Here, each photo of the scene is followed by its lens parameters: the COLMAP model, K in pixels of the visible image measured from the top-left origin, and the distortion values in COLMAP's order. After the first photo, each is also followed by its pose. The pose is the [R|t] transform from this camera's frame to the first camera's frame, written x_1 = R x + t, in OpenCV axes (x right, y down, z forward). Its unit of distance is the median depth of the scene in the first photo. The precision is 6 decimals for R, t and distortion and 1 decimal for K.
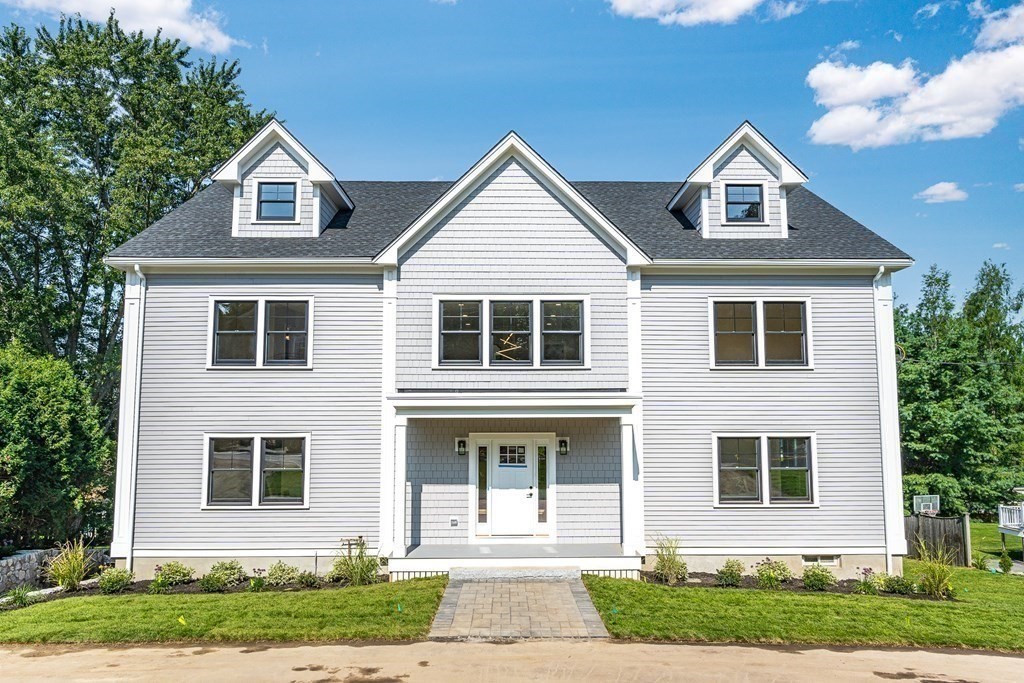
lens RADIAL K [[621.1, 0, 509.1], [0, 621.1, 407.4], [0, 0, 1]] dist [0.003878, 0.000040]
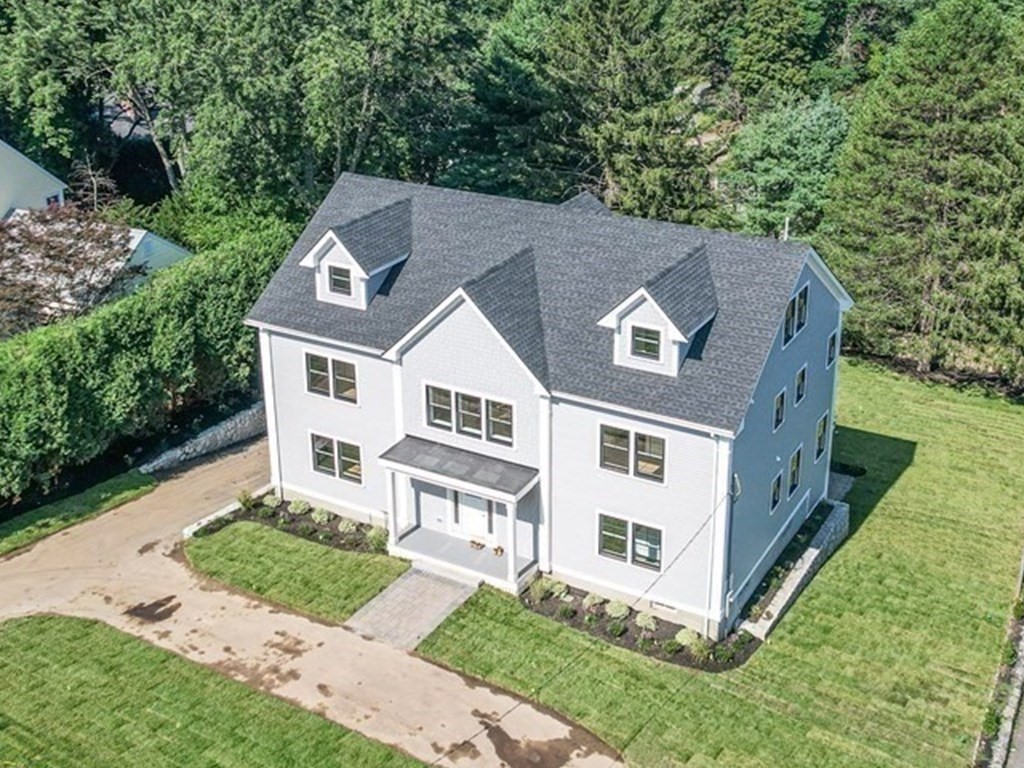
lens RADIAL K [[1277.0, 0, 512.0], [0, 1277.0, 384.0], [0, 0, 1]] dist [-0.092363, 0.031489]
pose [[0.852920, 0.209277, -0.478258, 1.467575], [0.048898, 0.880076, 0.472309, -1.554920], [0.519747, -0.426227, 0.740401, -1.081121]]
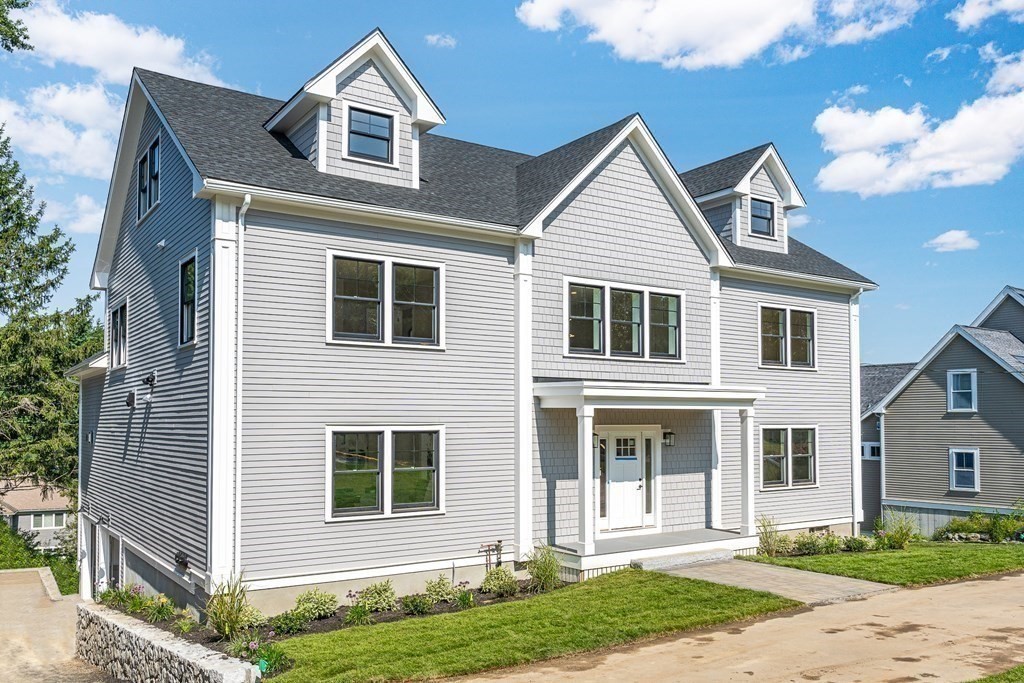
lens RADIAL K [[835.1, 0, 513.4], [0, 835.1, 428.9], [0, 0, 1]] dist [0.009428, 0.008660]
pose [[0.833382, -0.003609, 0.552685, -0.870685], [-0.020532, 0.999086, 0.037484, 0.001171], [-0.552315, -0.042586, 0.832547, -0.004310]]
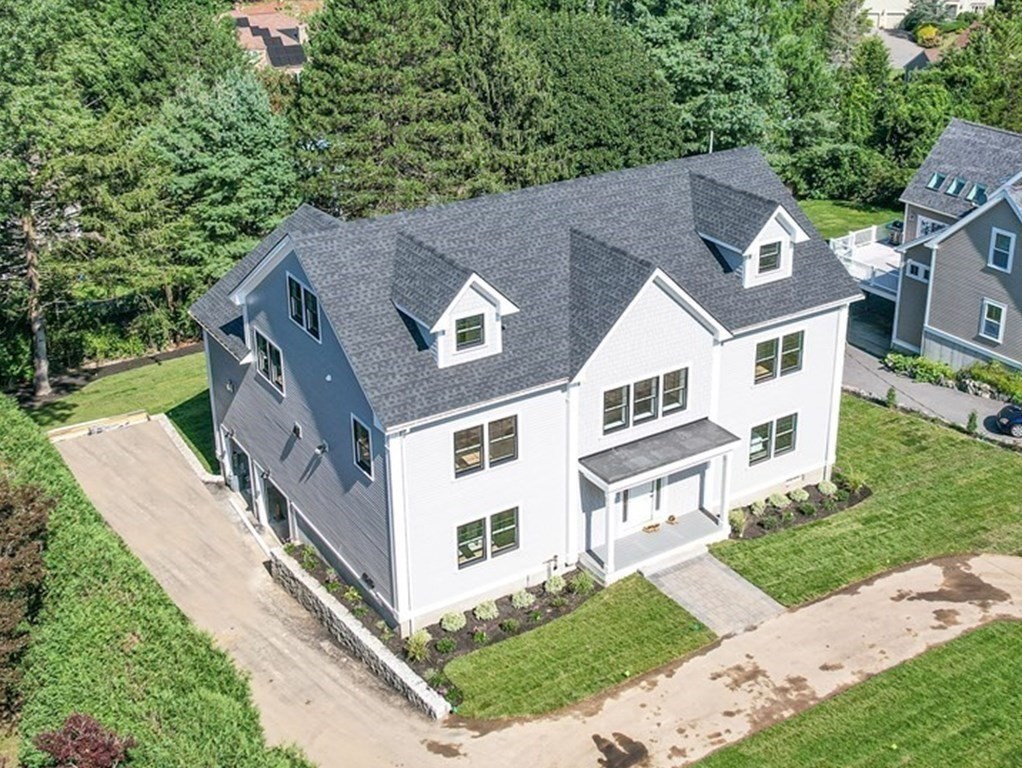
lens RADIAL K [[1274.5, 0, 511.0], [0, 1274.5, 384.0], [0, 0, 1]] dist [-0.092363, 0.031489]
pose [[0.857578, -0.232279, 0.458918, -1.546659], [-0.007004, 0.886868, 0.461970, -1.458963], [-0.514306, -0.399390, 0.758932, -0.985389]]
